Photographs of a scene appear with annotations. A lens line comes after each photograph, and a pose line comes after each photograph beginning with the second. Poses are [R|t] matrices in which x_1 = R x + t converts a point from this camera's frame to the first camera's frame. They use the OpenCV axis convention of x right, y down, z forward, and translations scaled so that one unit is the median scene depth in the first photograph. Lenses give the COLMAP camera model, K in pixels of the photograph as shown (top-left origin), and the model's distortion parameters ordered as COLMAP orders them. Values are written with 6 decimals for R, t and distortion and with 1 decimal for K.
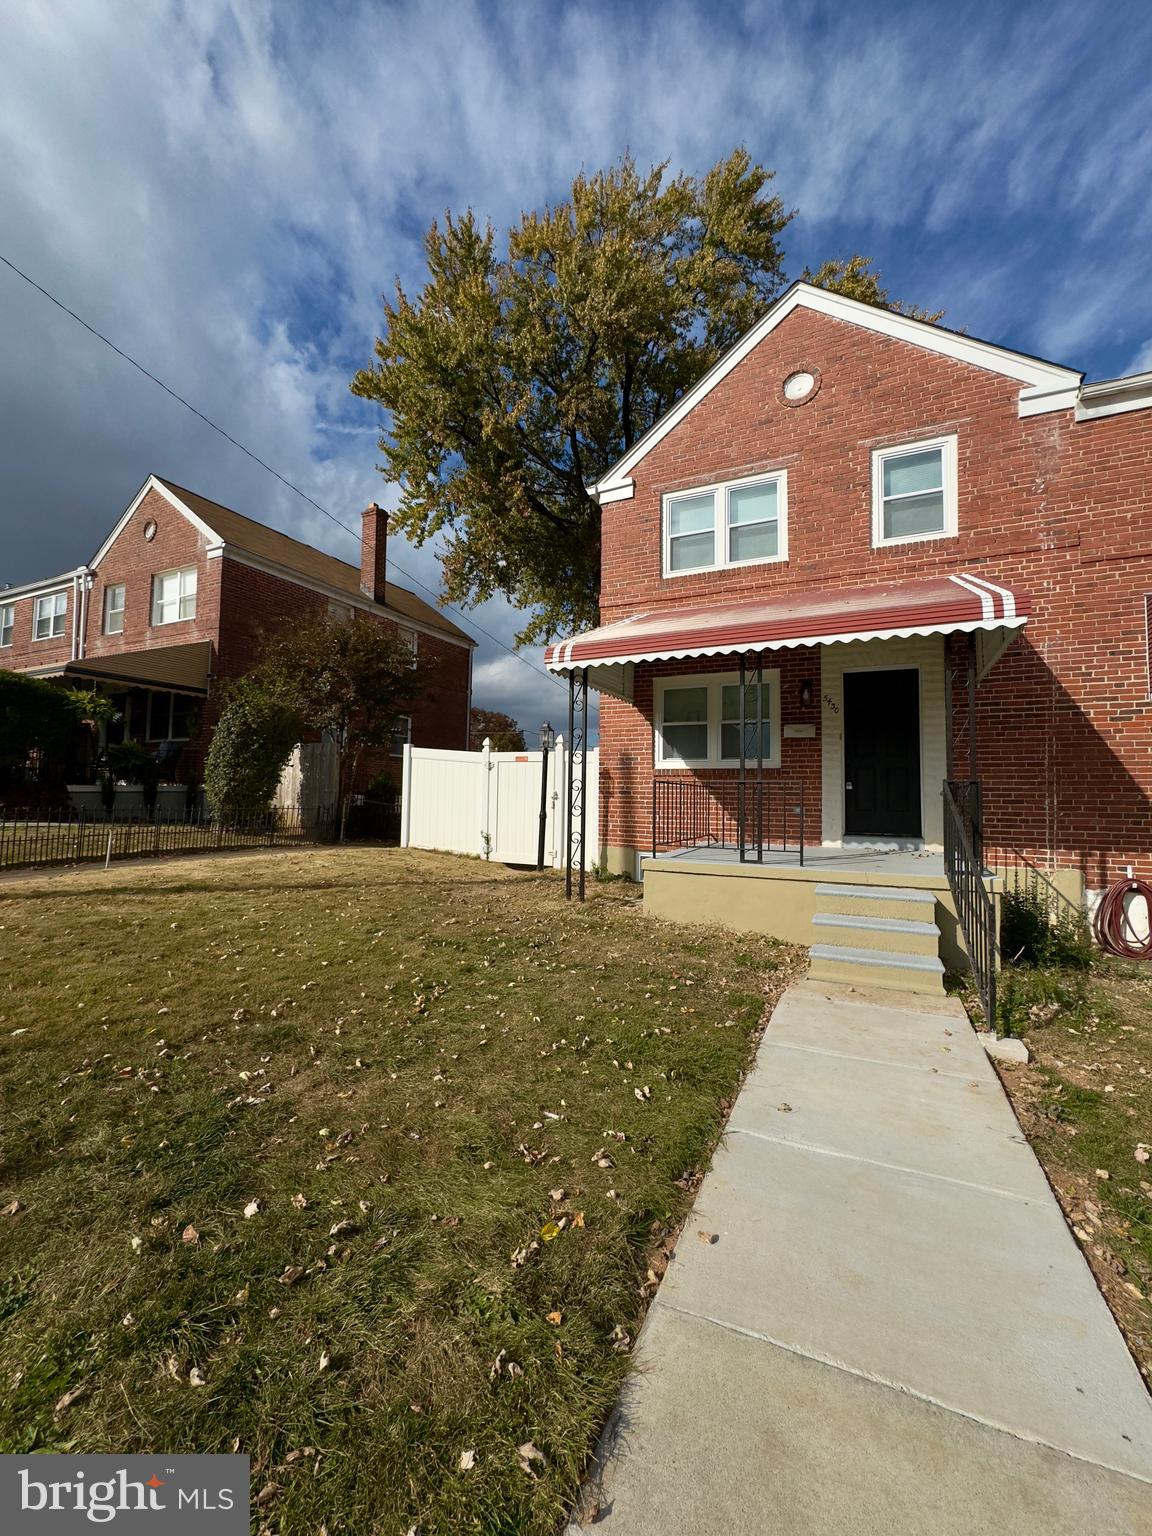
lens RADIAL K [[618.1, 0, 575.9], [0, 618.1, 765.9], [0, 0, 1]] dist [0.001923, 0.000226]
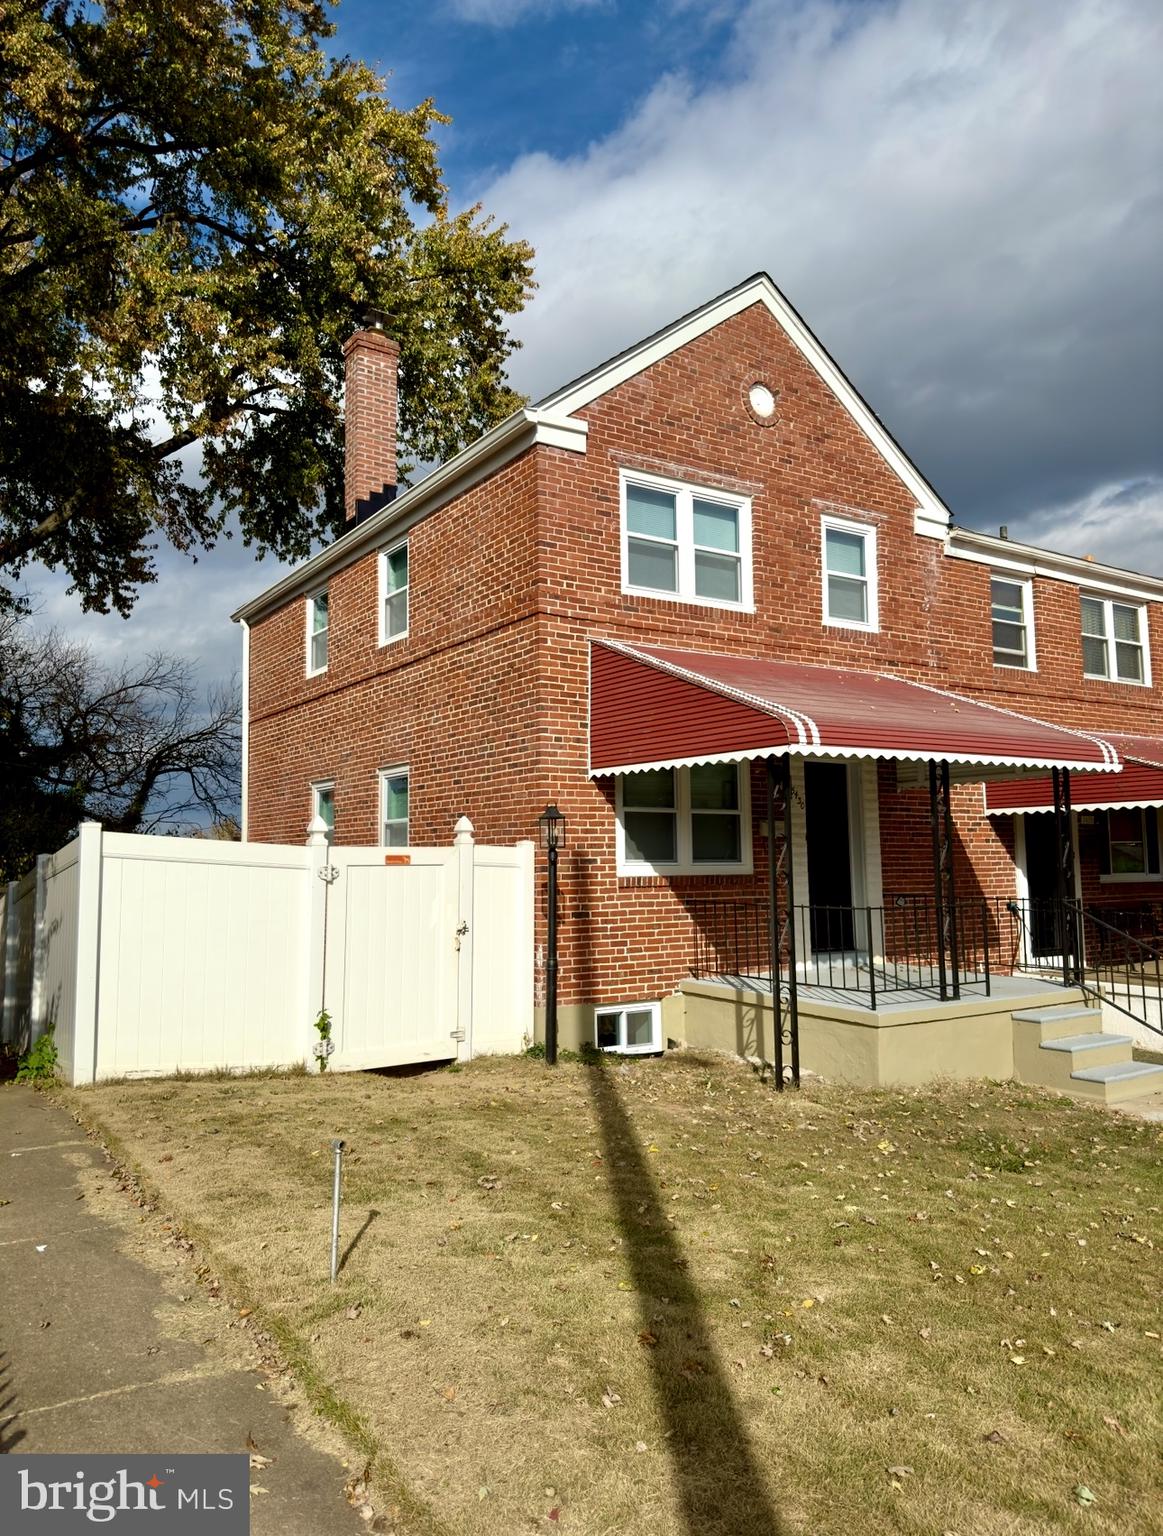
lens RADIAL K [[1105.5, 0, 575.9], [0, 1105.5, 761.7], [0, 0, 1]] dist [0.061753, -0.070423]
pose [[0.507829, 0.056826, 0.859581, -1.101286], [-0.029123, 0.998384, -0.048797, -0.070739], [-0.860965, -0.000253, 0.508664, 0.518952]]
